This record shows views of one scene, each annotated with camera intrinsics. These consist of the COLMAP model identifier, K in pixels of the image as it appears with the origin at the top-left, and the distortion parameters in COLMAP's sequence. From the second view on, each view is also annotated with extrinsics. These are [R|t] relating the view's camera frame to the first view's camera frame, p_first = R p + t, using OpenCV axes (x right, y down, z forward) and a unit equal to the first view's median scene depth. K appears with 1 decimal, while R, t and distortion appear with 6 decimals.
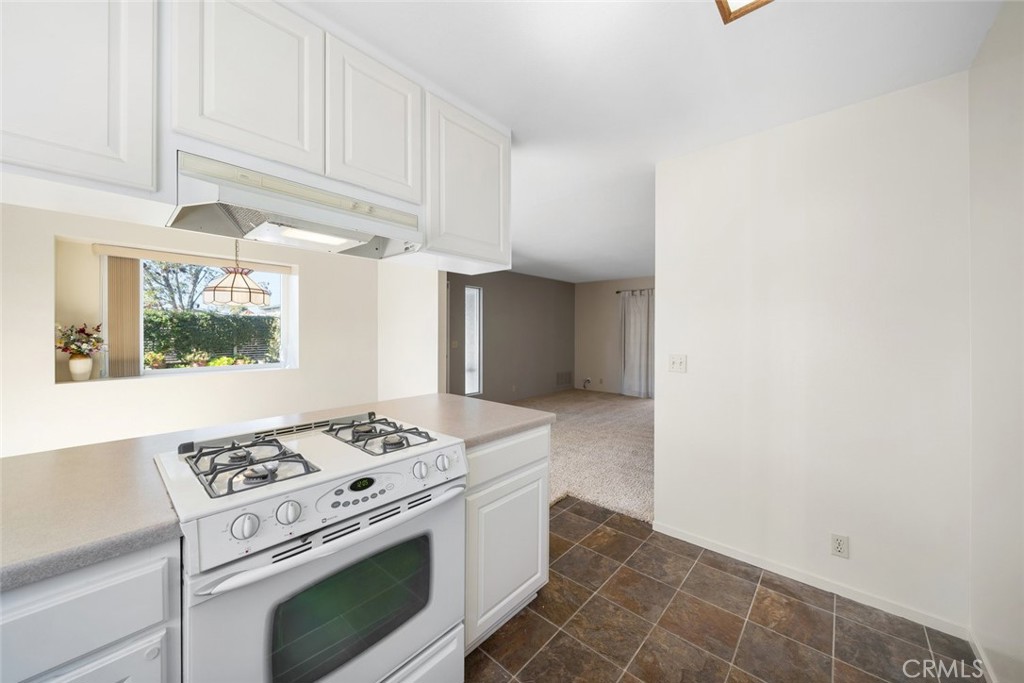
lens RADIAL K [[358.9, 0, 518.1], [0, 358.9, 330.5], [0, 0, 1]] dist [-0.001050, -0.000113]
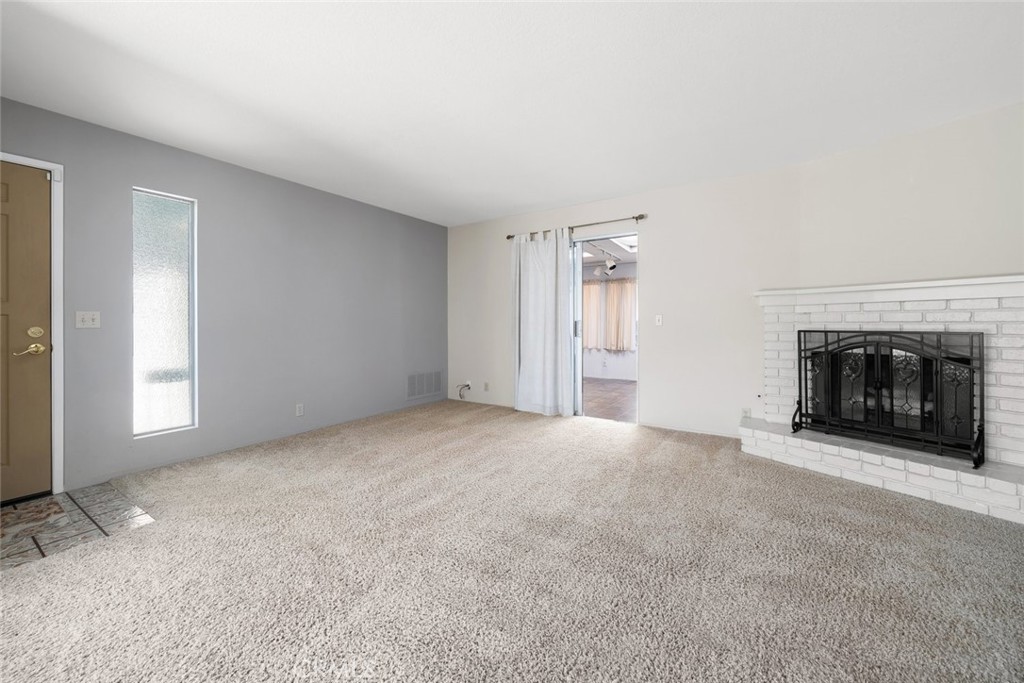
lens RADIAL K [[400.1, 0, 511.0], [0, 400.1, 320.6], [0, 0, 1]] dist [-0.000433, -0.000171]
pose [[0.988602, -0.002636, 0.150527, 0.185733], [0.002688, 0.999996, -0.000140, 0.032456], [-0.150526, 0.000543, 0.988606, 0.356377]]
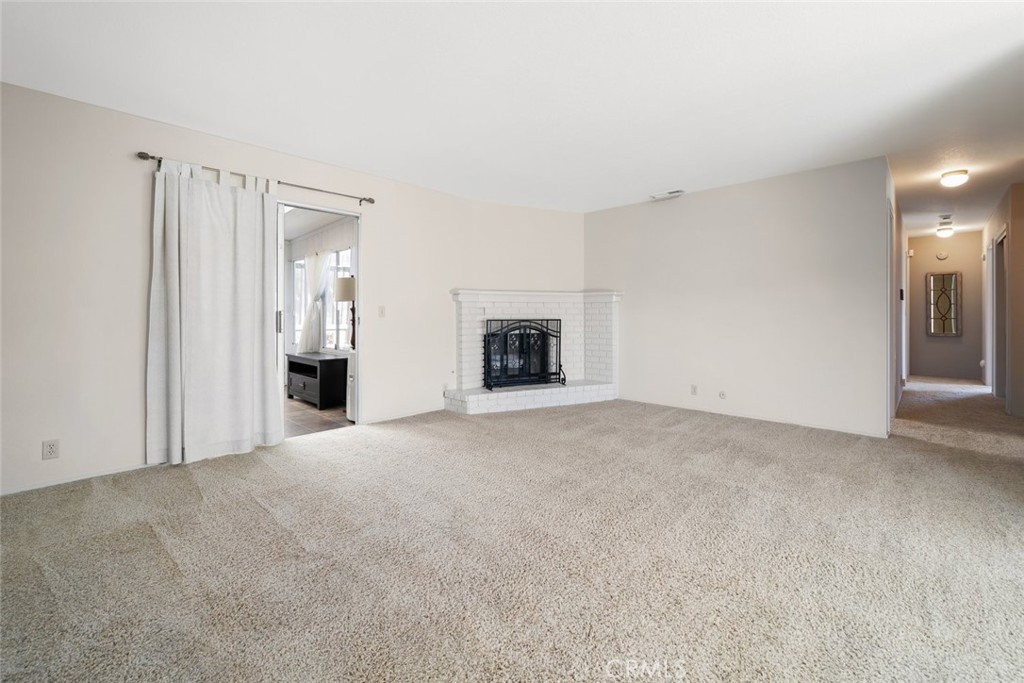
lens RADIAL K [[432.1, 0, 524.5], [0, 432.1, 327.0], [0, 0, 1]] dist [0.001323, 0.000472]
pose [[0.024893, -0.033520, 0.999128, -0.110907], [-0.005987, 0.999415, 0.033679, 0.032327], [-0.999672, -0.006821, 0.024678, 0.668371]]
